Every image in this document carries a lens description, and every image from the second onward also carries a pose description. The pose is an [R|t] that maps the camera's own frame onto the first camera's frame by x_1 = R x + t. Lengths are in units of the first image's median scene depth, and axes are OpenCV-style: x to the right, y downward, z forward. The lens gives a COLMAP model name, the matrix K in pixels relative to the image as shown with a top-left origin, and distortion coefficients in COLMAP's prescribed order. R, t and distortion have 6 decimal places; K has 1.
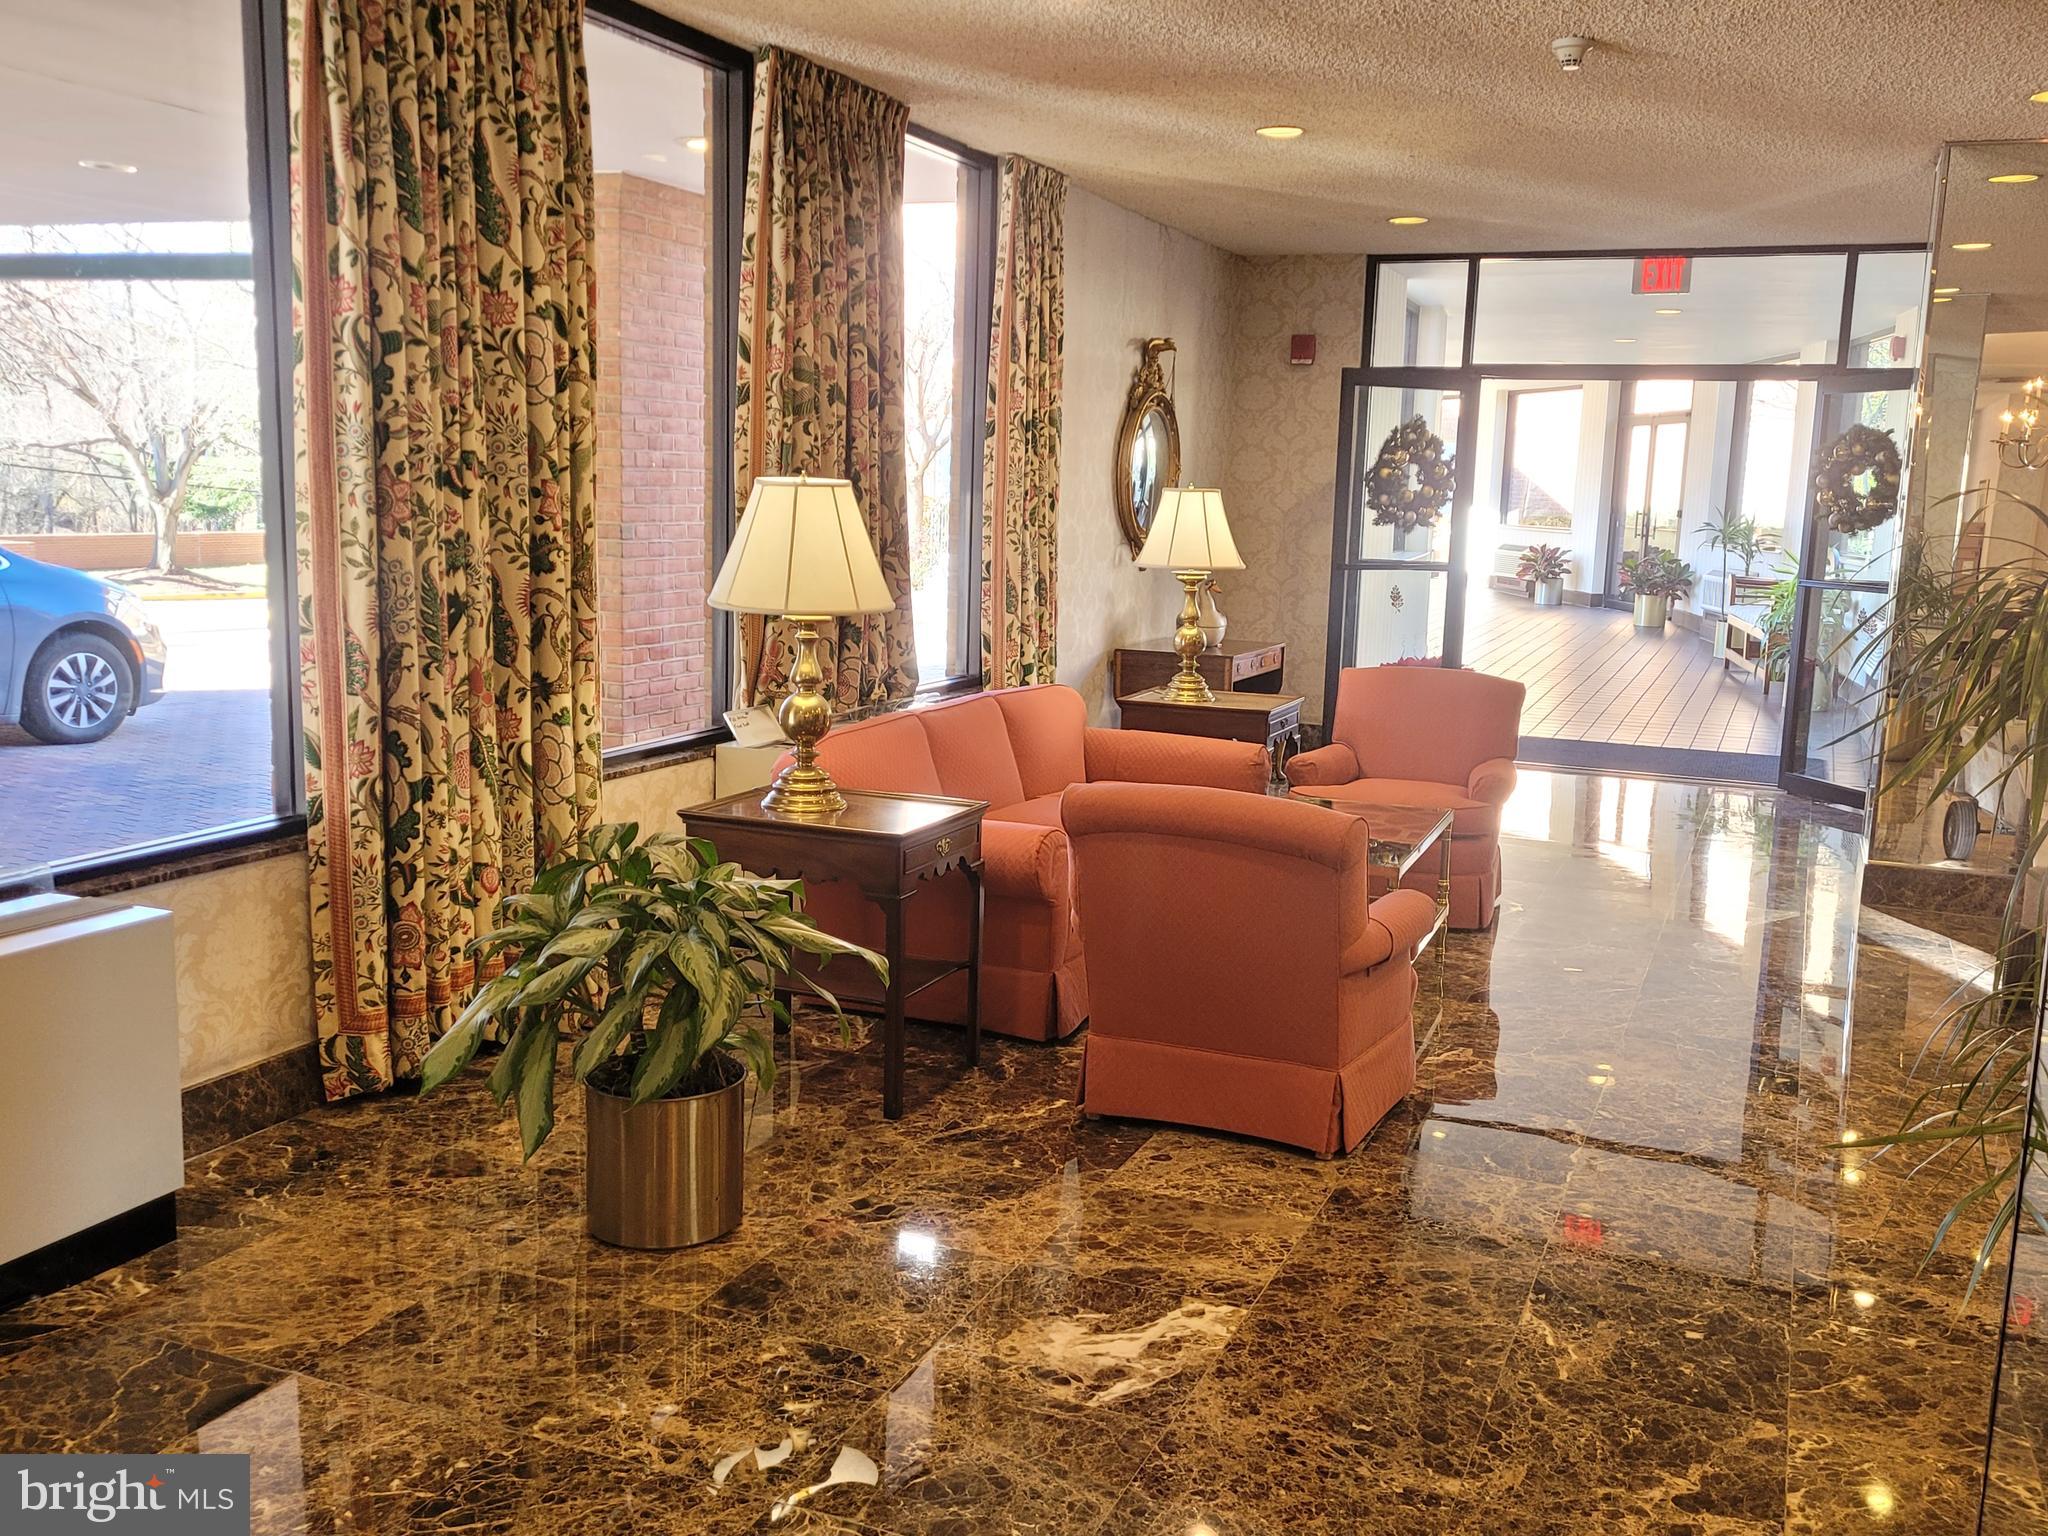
lens RADIAL K [[1711.3, 0, 1033.2], [0, 1711.3, 742.0], [0, 0, 1]] dist [0.055320, -0.008025]
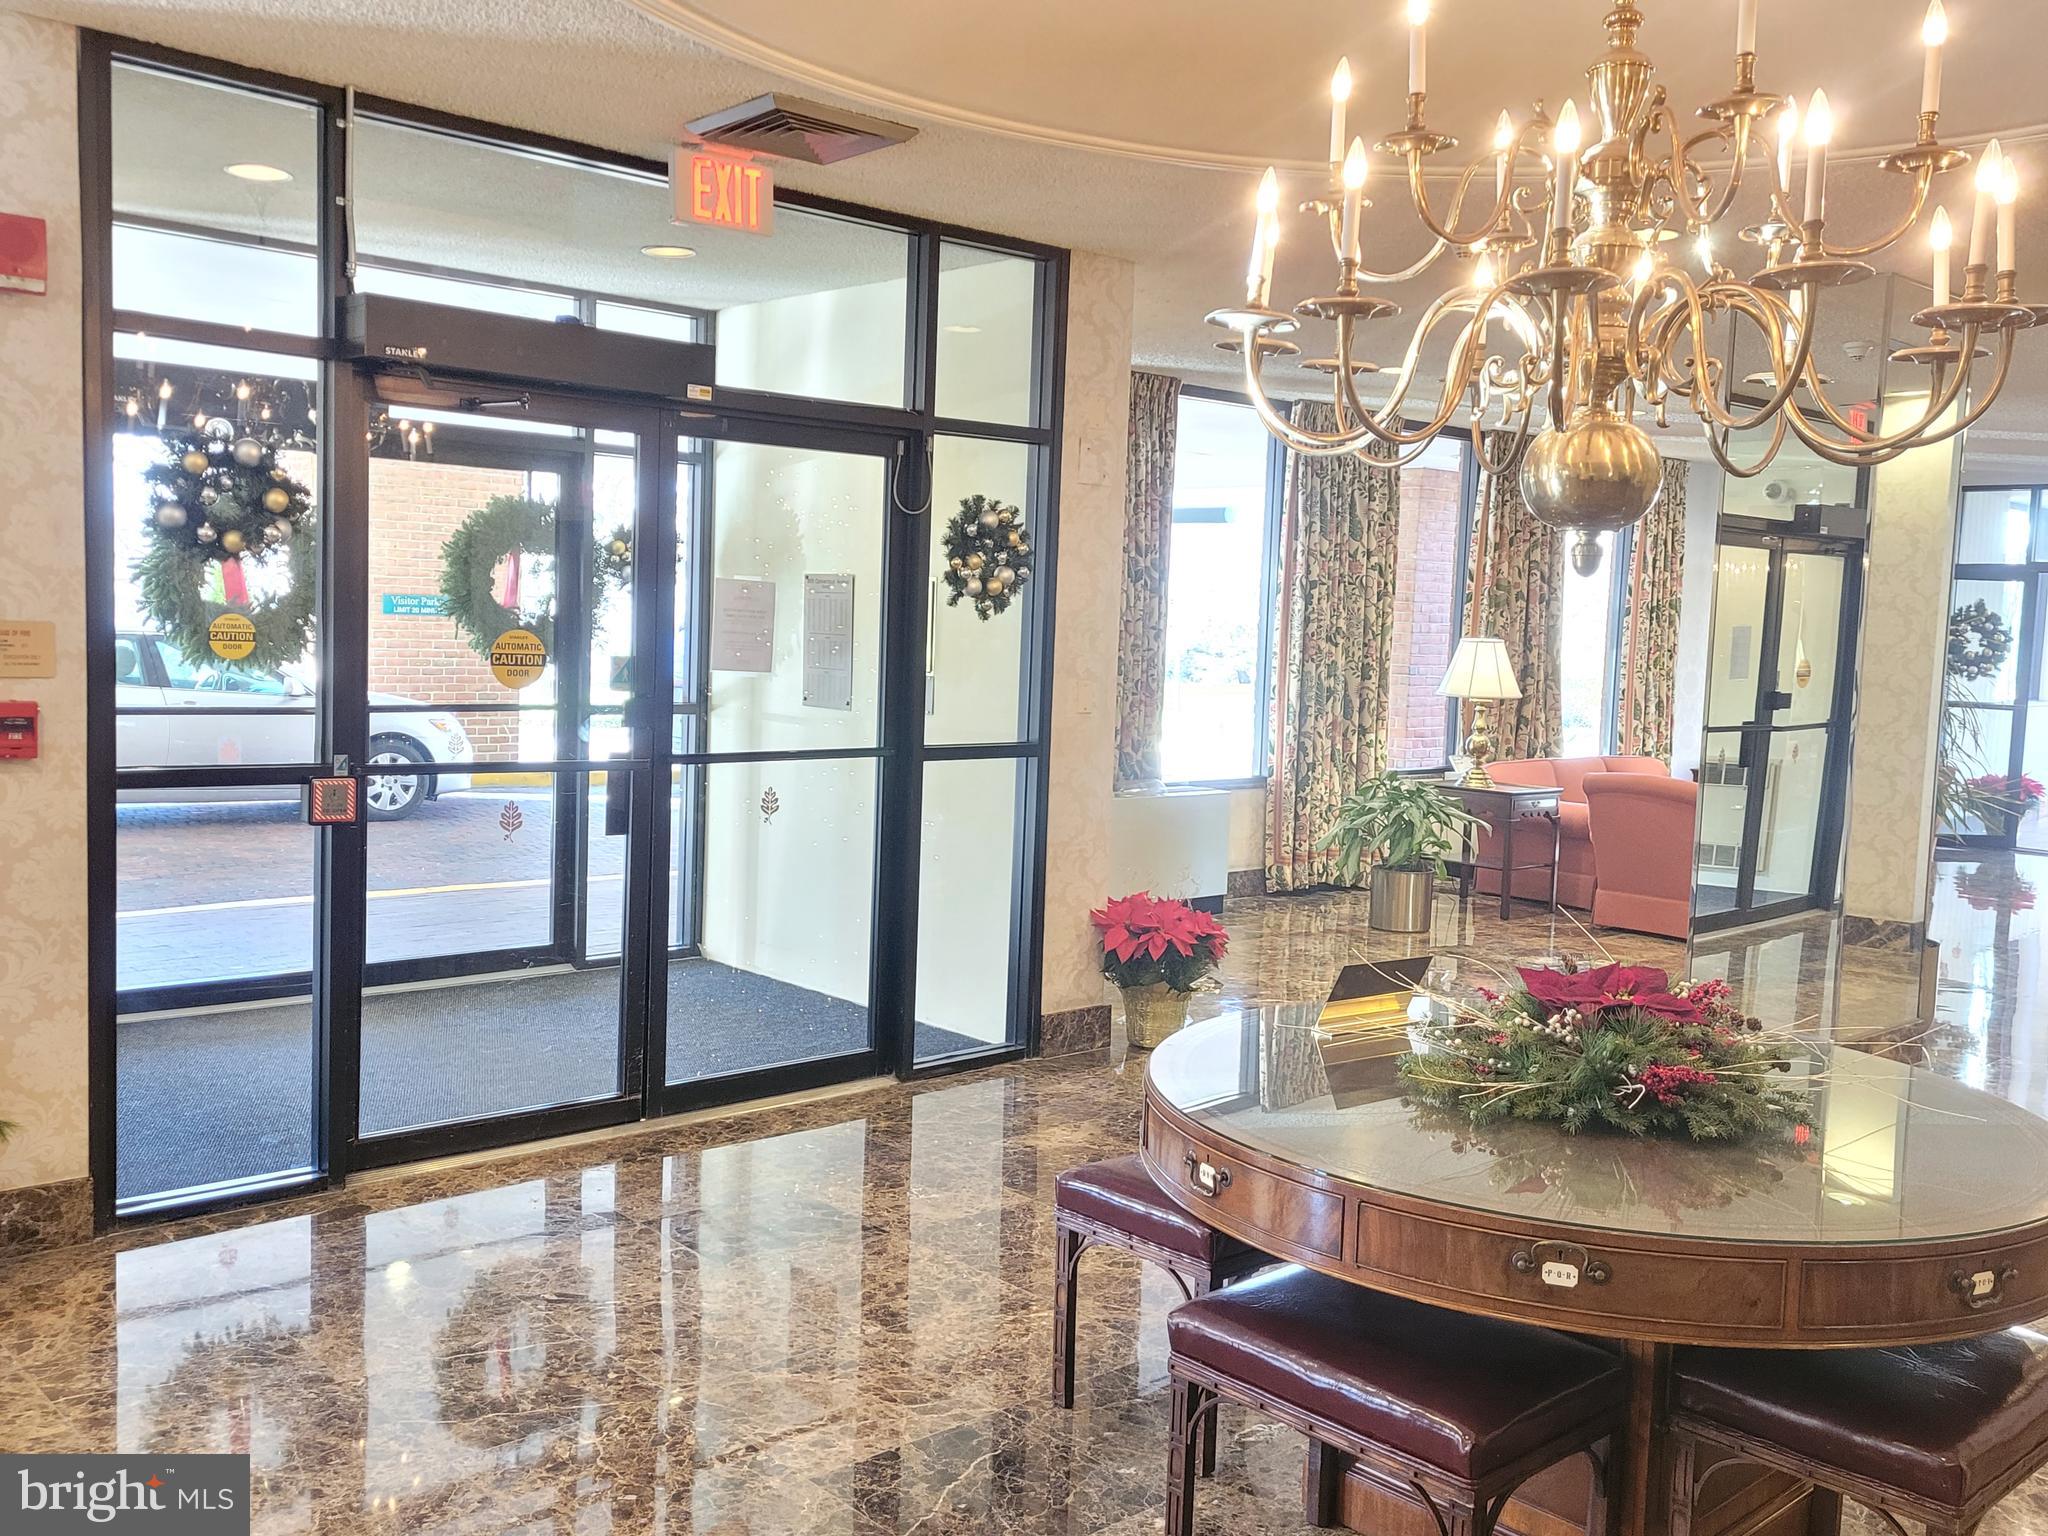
lens RADIAL K [[1711.3, 0, 1033.2], [0, 1711.3, 742.0], [0, 0, 1]] dist [0.055320, -0.008025]
pose [[0.894804, 0.033560, -0.445196, 0.341734], [-0.075329, 0.994223, -0.076457, 0.194737], [0.440058, 0.101950, 0.892163, -1.238318]]
